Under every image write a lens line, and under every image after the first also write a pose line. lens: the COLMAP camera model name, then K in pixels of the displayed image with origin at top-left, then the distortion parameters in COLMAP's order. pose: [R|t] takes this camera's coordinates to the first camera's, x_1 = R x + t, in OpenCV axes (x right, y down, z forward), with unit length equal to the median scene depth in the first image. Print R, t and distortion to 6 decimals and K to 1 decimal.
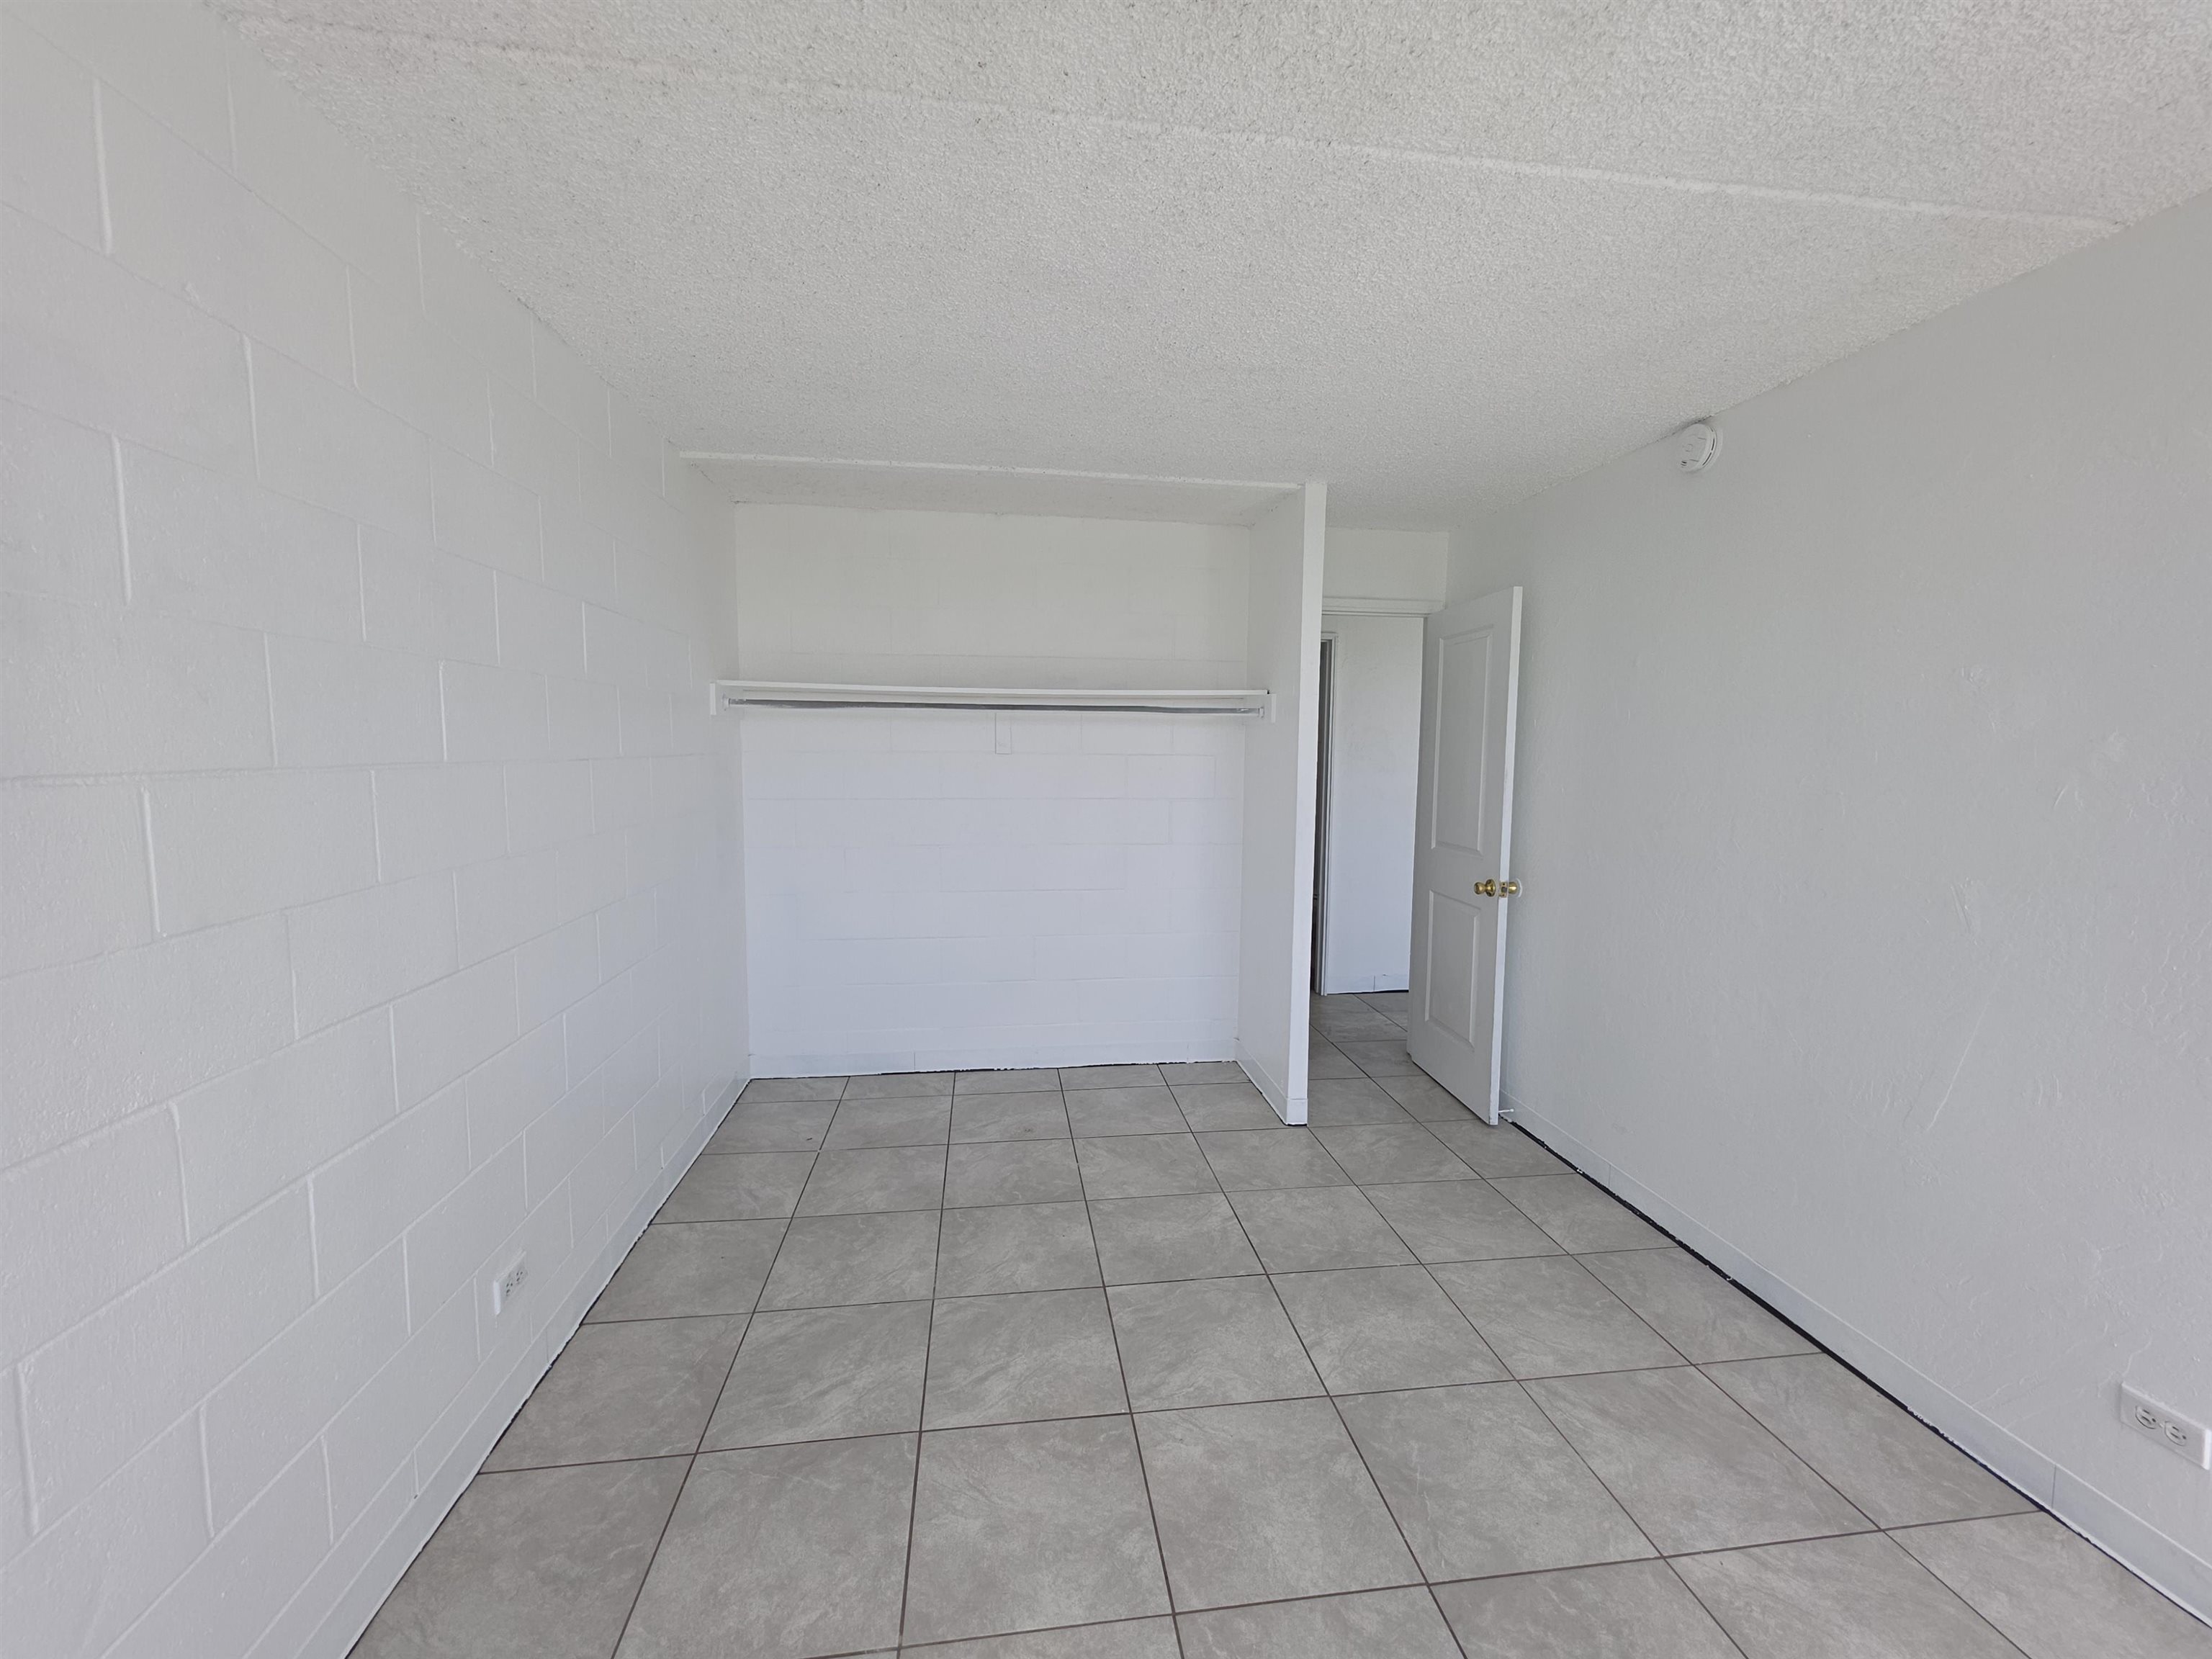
lens RADIAL K [[885.9, 0, 1106.3], [0, 885.9, 823.2], [0, 0, 1]] dist [0.001166, -0.000043]
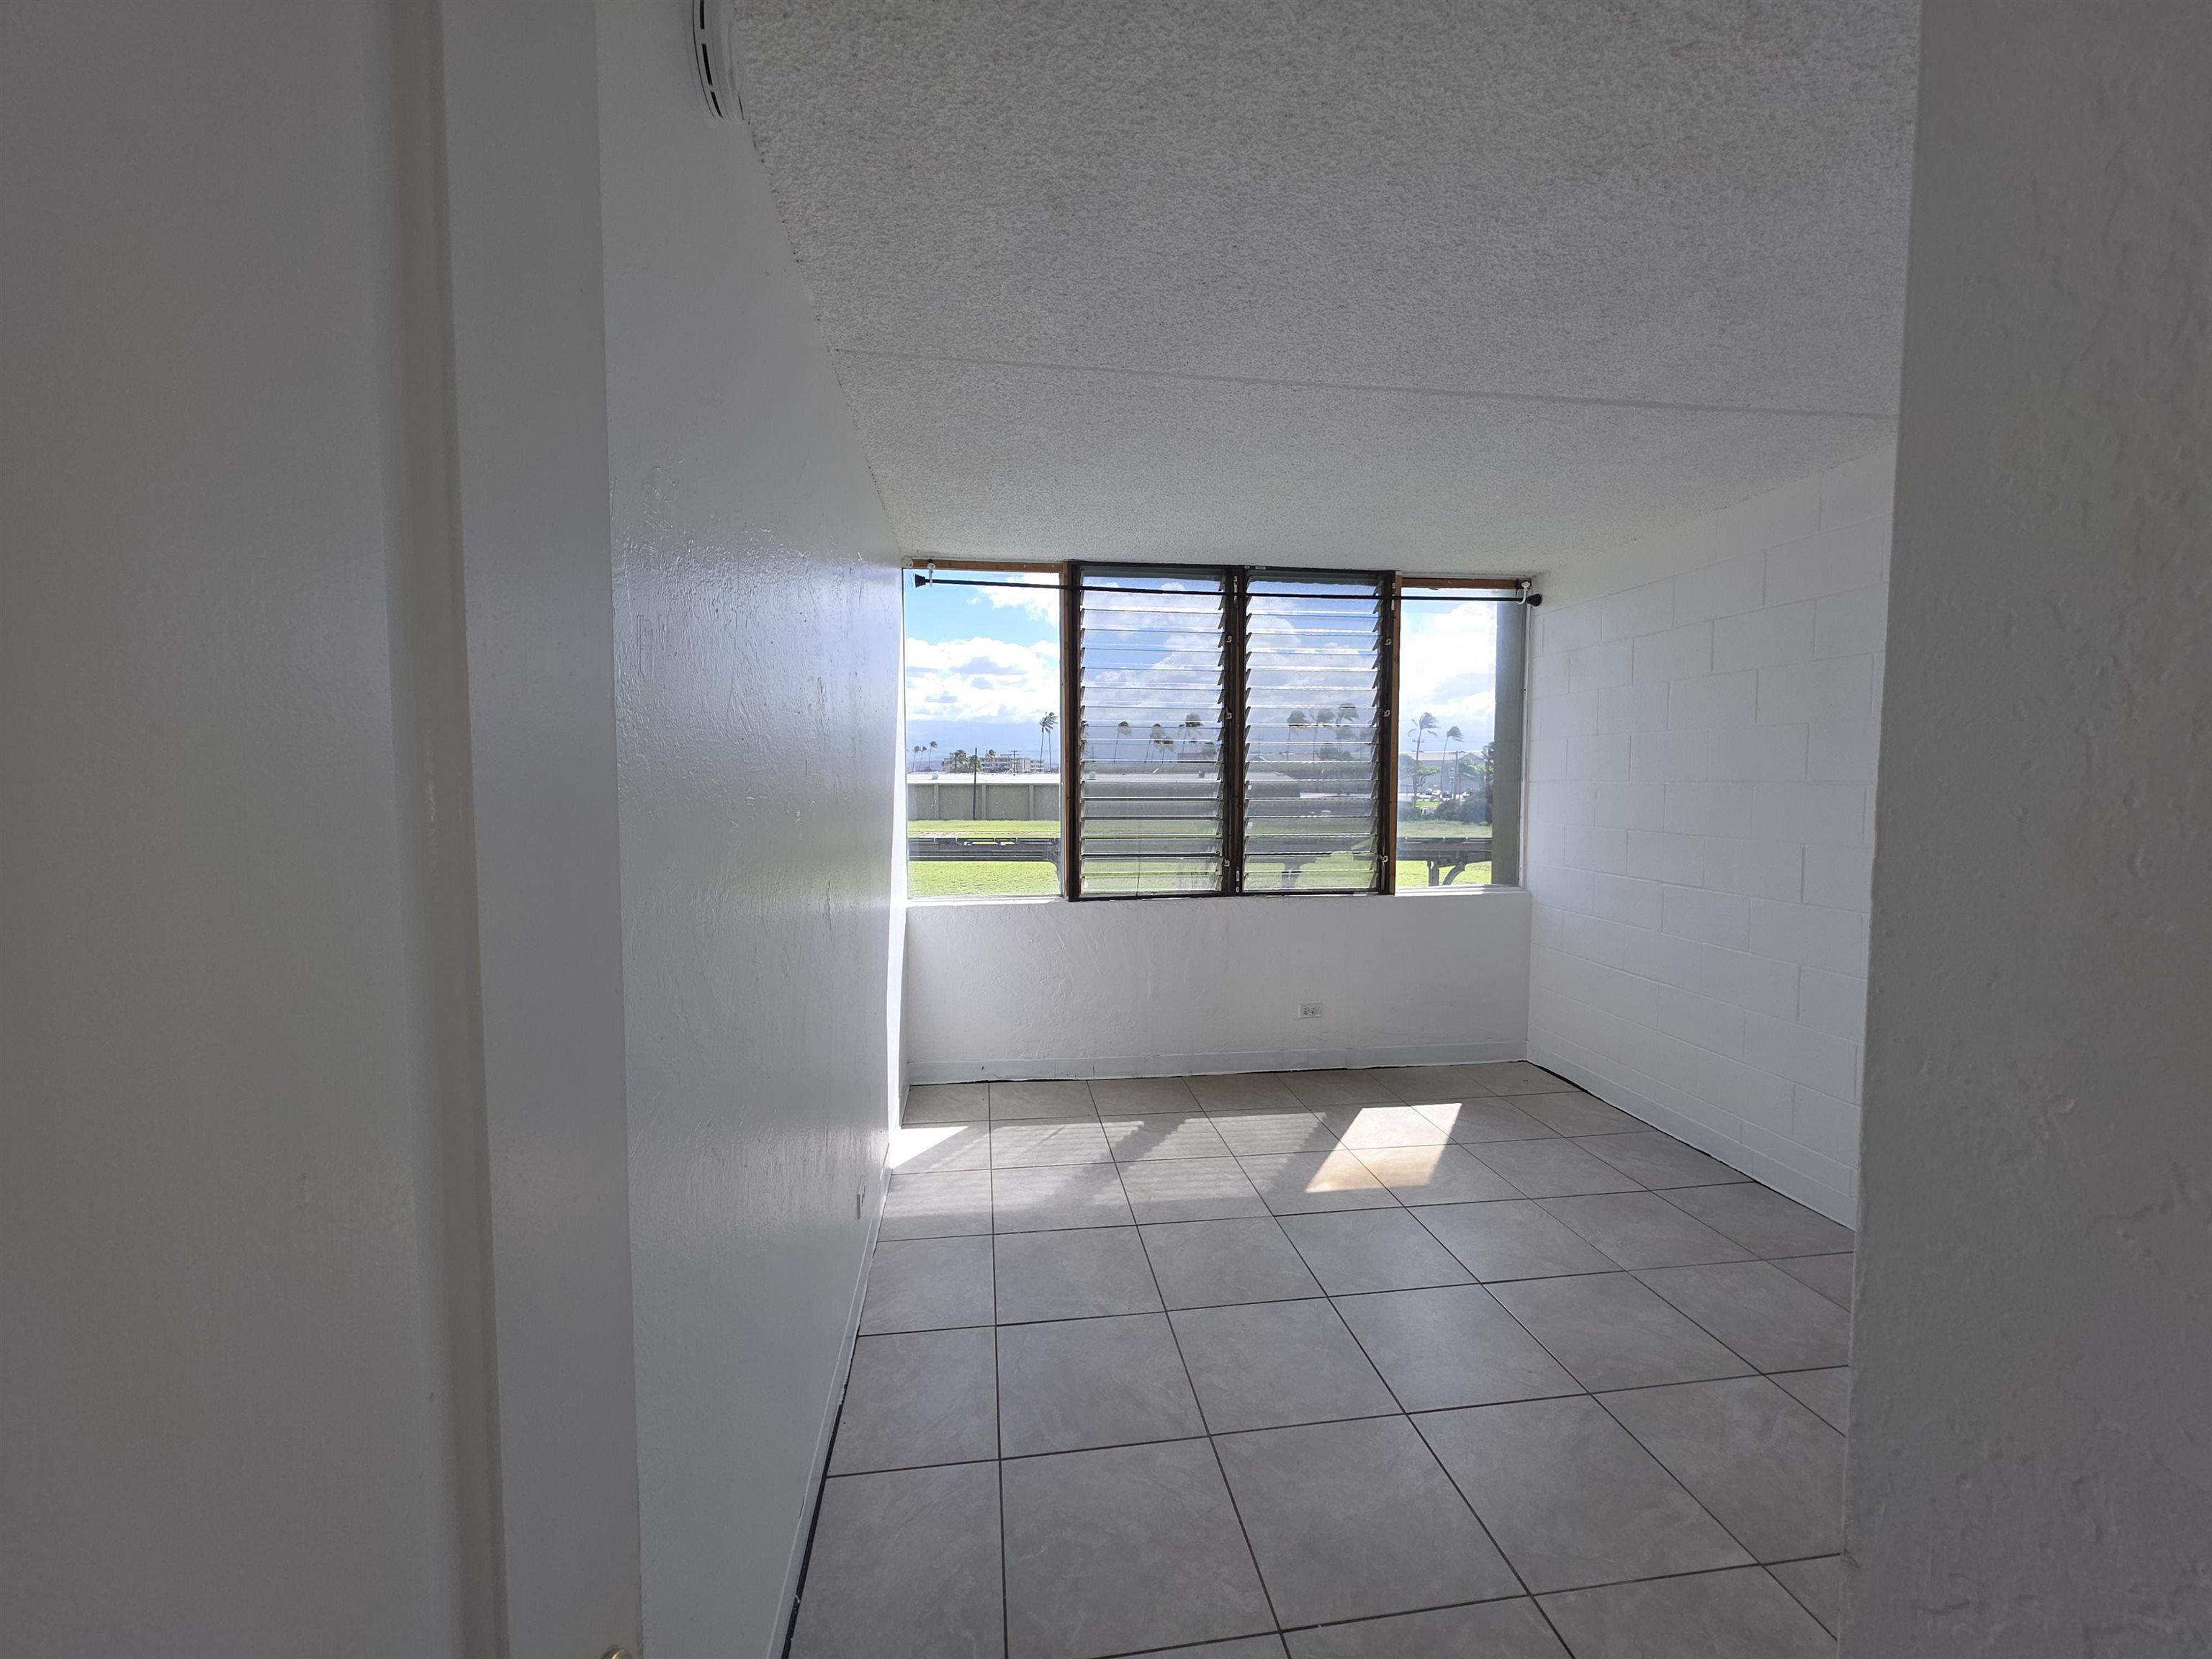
lens RADIAL K [[885.9, 0, 1106.3], [0, 885.9, 823.2], [0, 0, 1]] dist [0.001166, -0.000043]
pose [[-0.999882, -0.009166, -0.012360, 0.594552], [-0.010835, 0.989726, 0.142563, -0.145860], [0.010926, 0.142680, -0.989709, 1.849041]]
